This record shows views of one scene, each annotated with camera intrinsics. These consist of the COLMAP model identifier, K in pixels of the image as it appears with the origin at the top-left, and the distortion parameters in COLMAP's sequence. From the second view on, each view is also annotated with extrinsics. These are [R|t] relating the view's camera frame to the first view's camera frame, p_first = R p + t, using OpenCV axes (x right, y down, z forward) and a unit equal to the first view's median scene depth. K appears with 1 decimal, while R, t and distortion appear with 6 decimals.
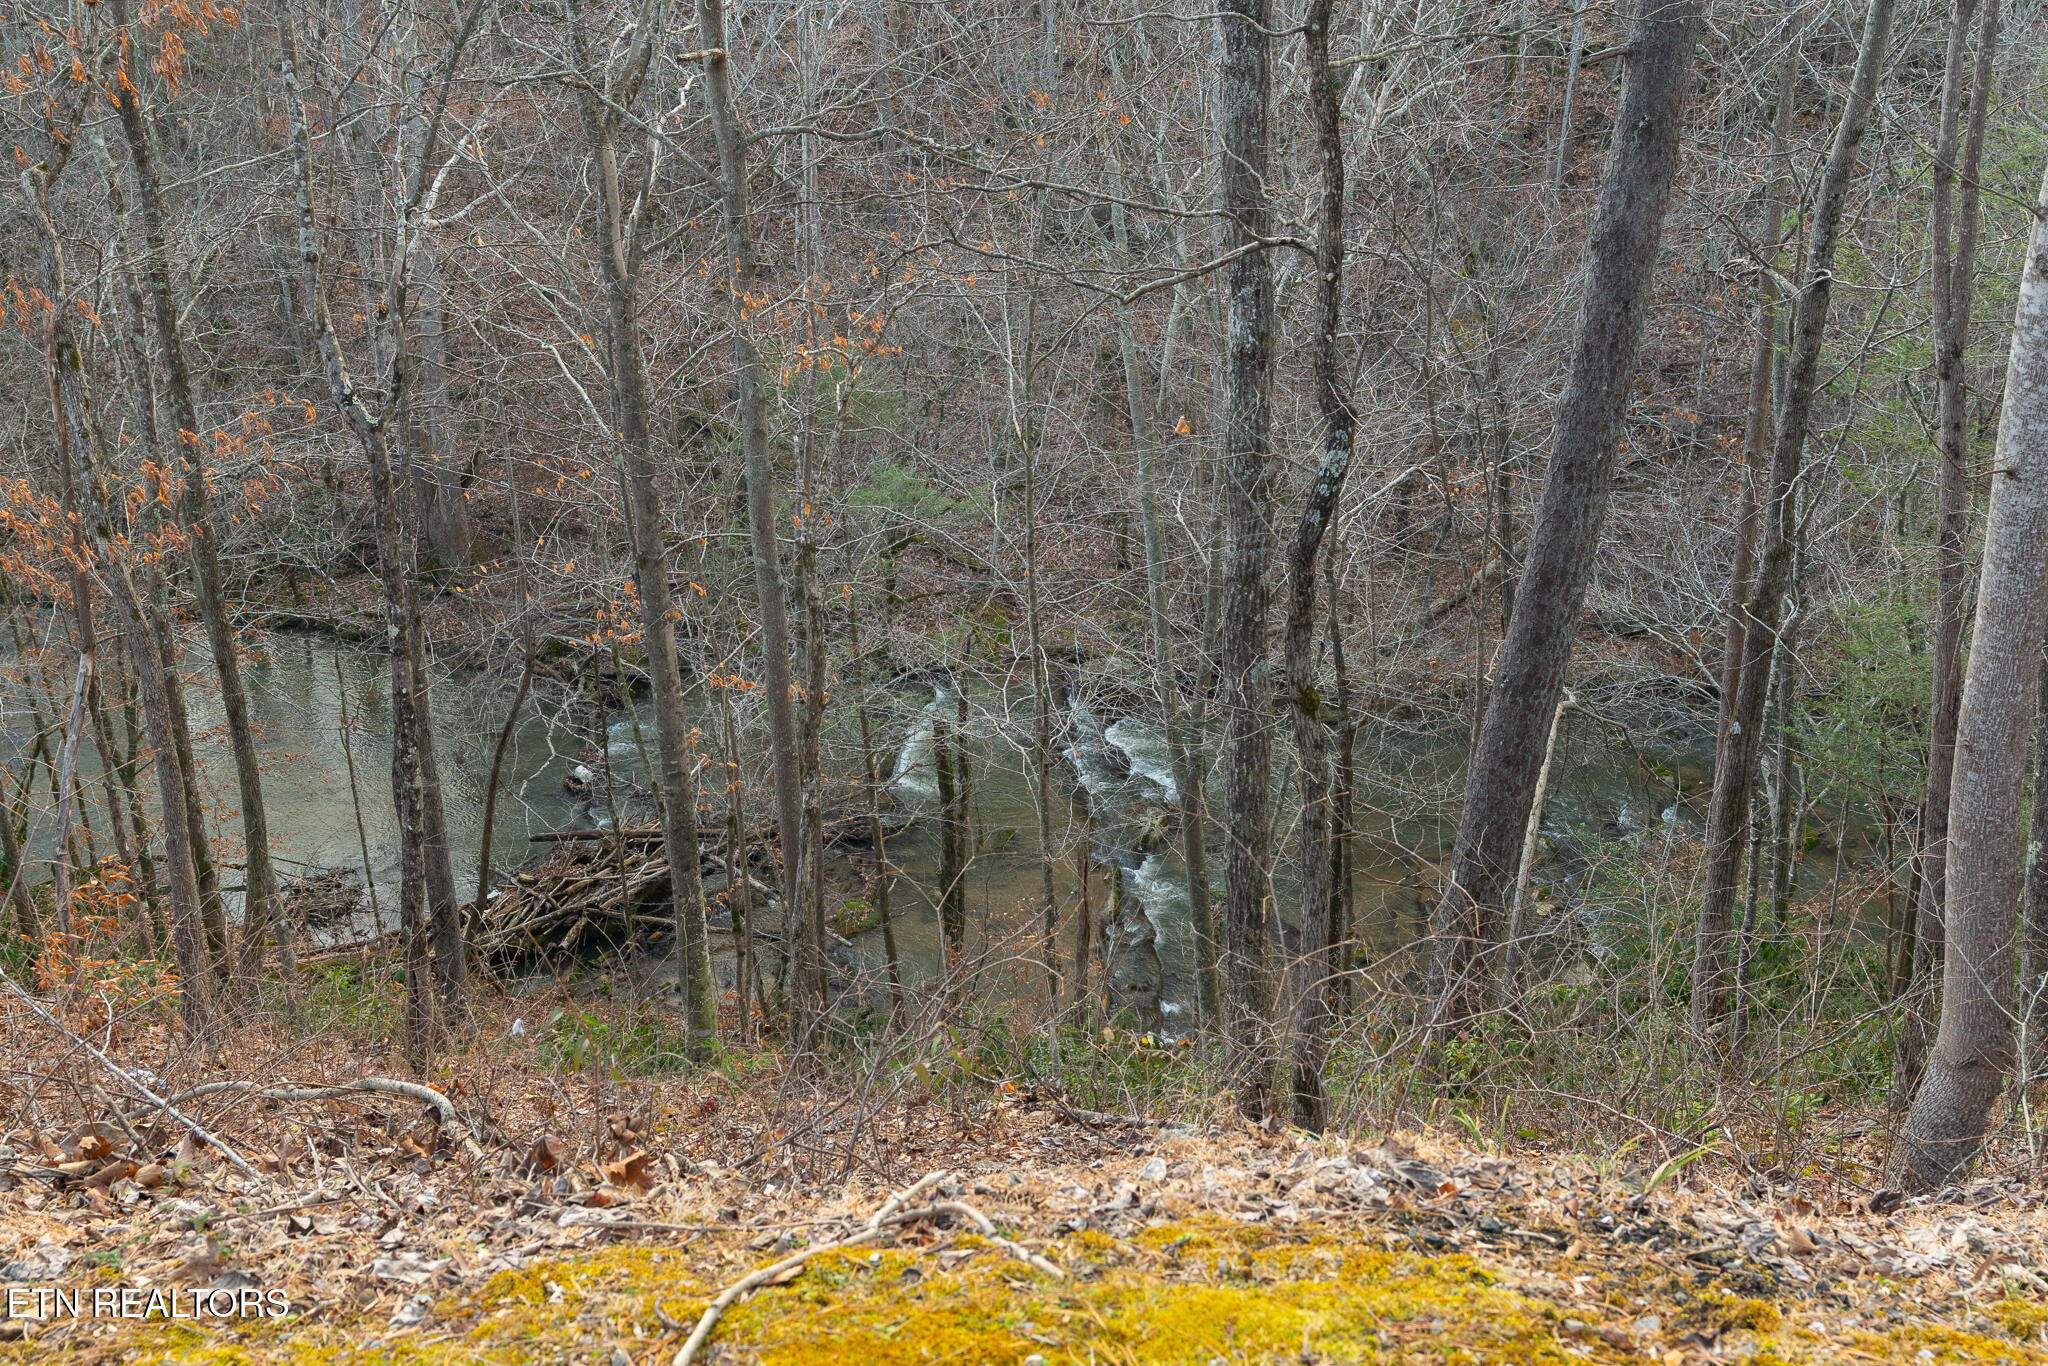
lens RADIAL K [[2225.5, 0, 1024.1], [0, 2225.5, 687.6], [0, 0, 1]] dist [0.007472, 0.000000]
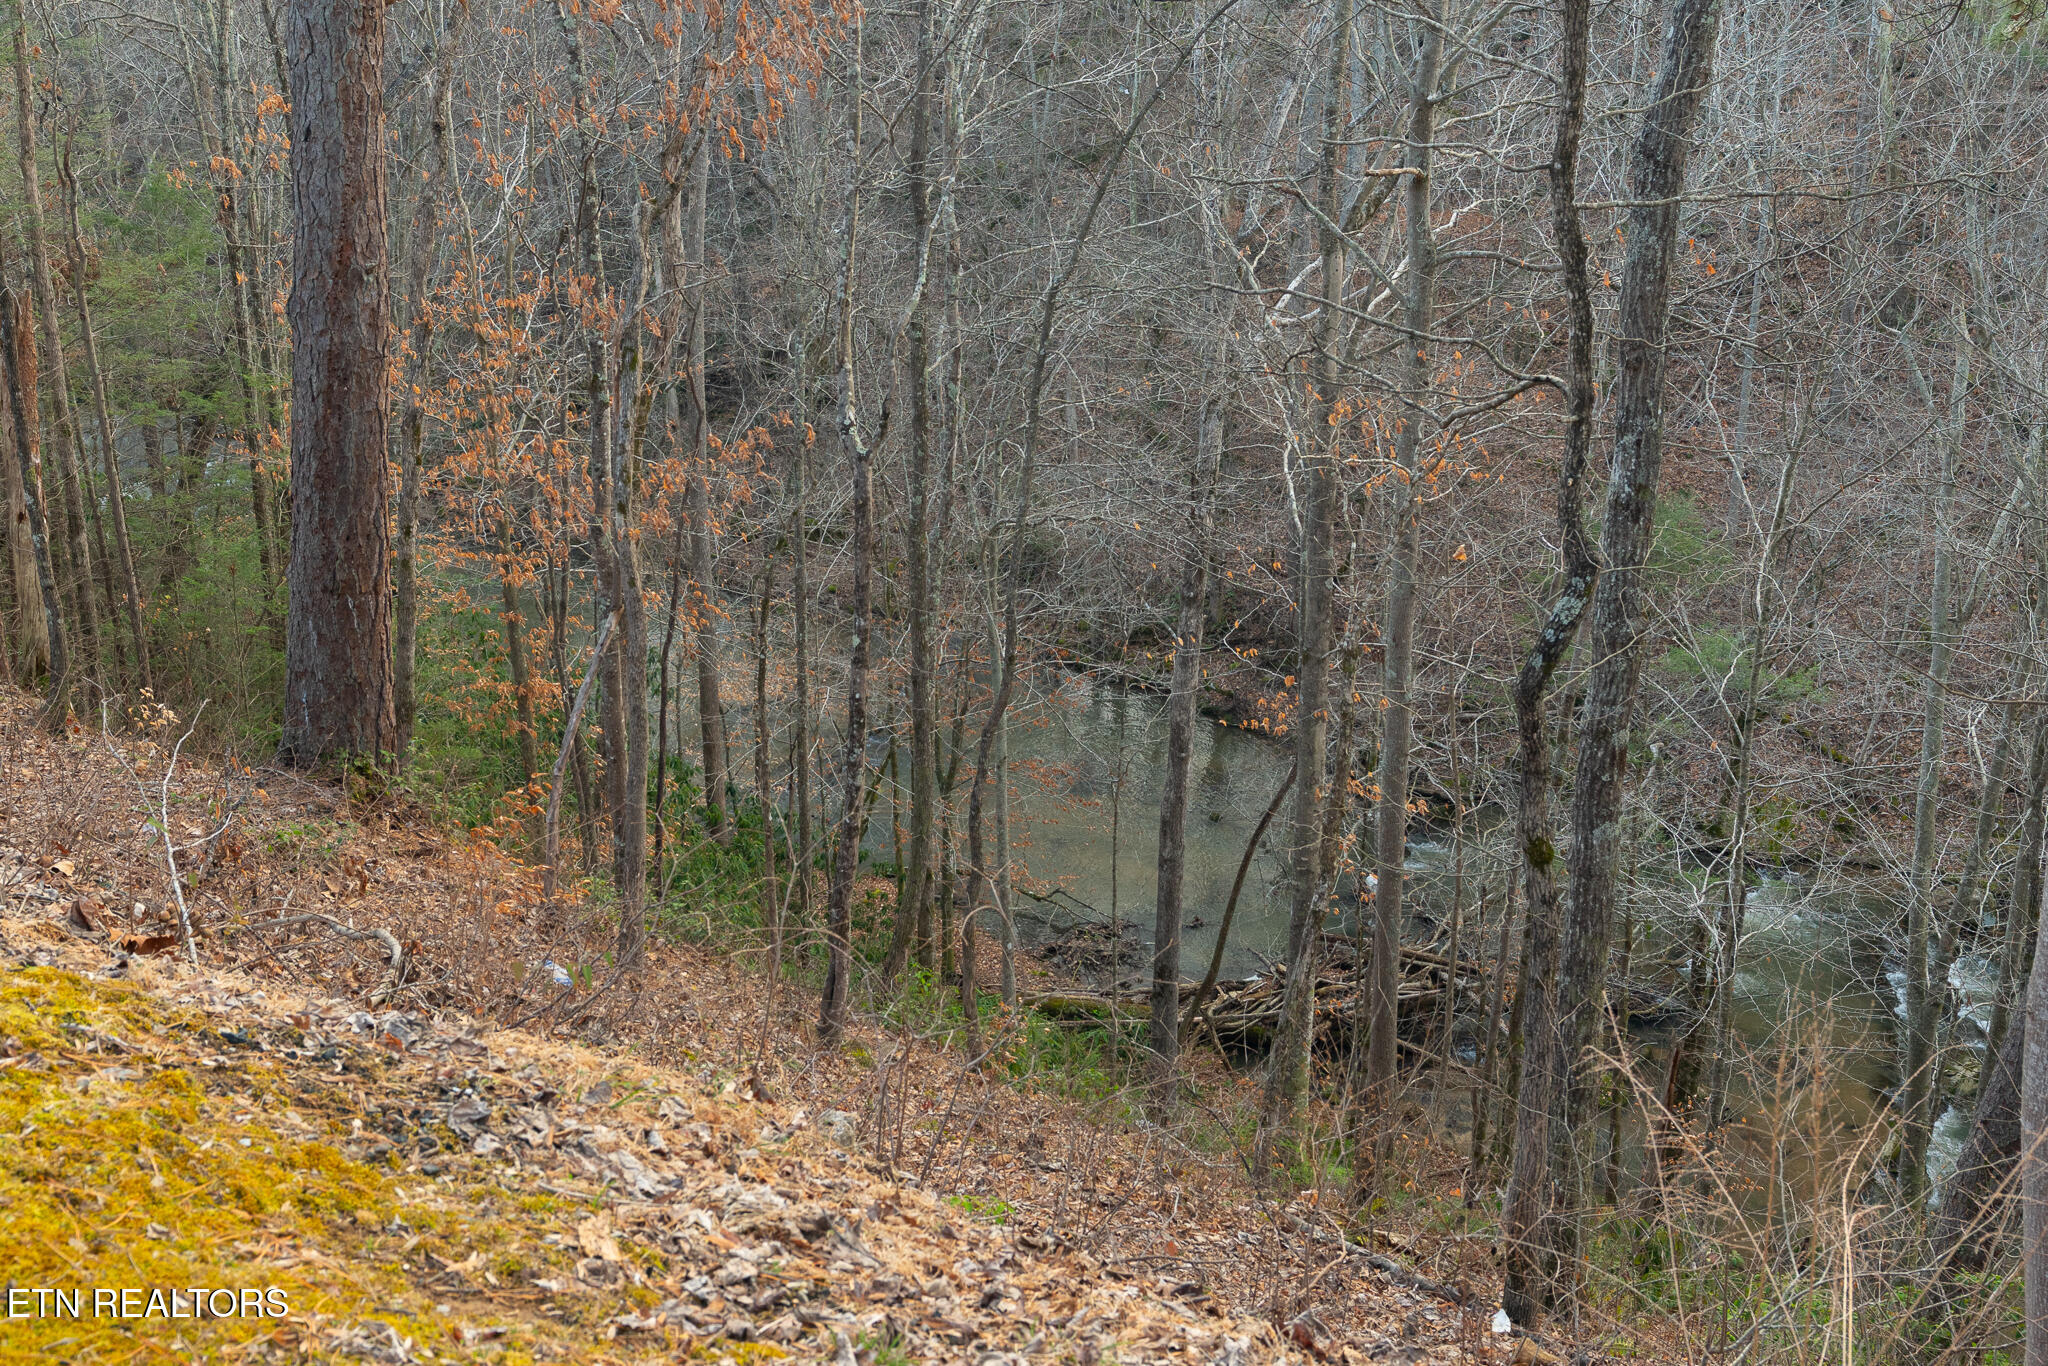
lens RADIAL K [[2268.1, 0, 1024.3], [0, 2268.1, 679.0], [0, 0, 1]] dist [0.008908, 0.000000]
pose [[0.894663, 0.180265, -0.408757, 0.271682], [-0.205287, 0.978540, -0.017777, -0.004008], [0.396781, 0.099817, 0.912470, 0.002733]]
